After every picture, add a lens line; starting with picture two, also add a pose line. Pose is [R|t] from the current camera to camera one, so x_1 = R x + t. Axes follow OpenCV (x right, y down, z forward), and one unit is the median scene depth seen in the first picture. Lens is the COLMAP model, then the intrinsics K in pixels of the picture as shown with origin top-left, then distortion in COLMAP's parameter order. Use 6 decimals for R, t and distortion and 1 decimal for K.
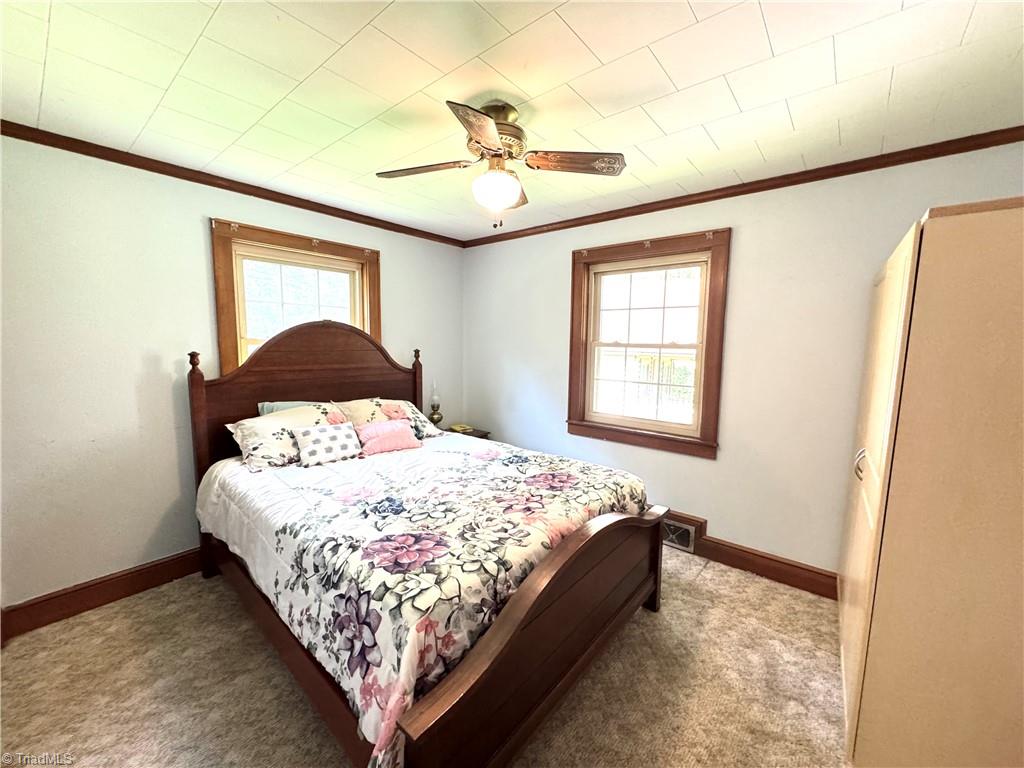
lens RADIAL K [[407.9, 0, 512.4], [0, 407.9, 384.8], [0, 0, 1]] dist [0.000743, -0.000361]
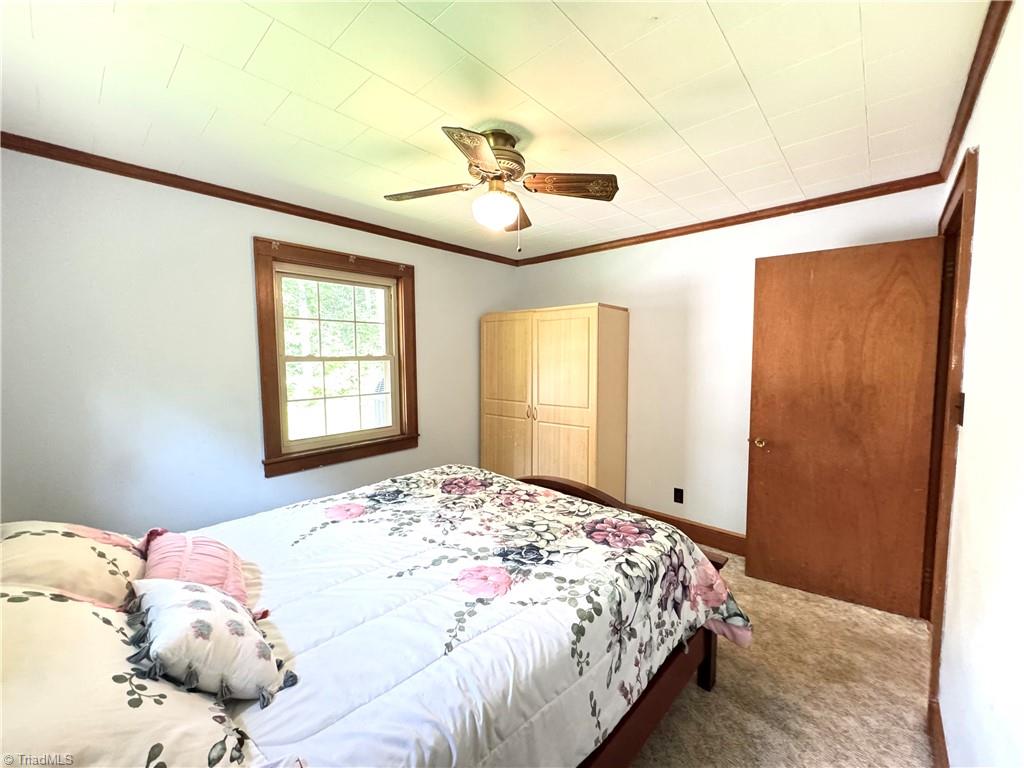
lens RADIAL K [[407.9, 0, 513.1], [0, 407.9, 383.8], [0, 0, 1]] dist [0.000743, -0.000361]
pose [[0.037488, -0.081117, 0.995999, -1.019017], [0.115389, 0.990384, 0.076317, -0.100619], [-0.992613, 0.112066, 0.046487, 0.871813]]
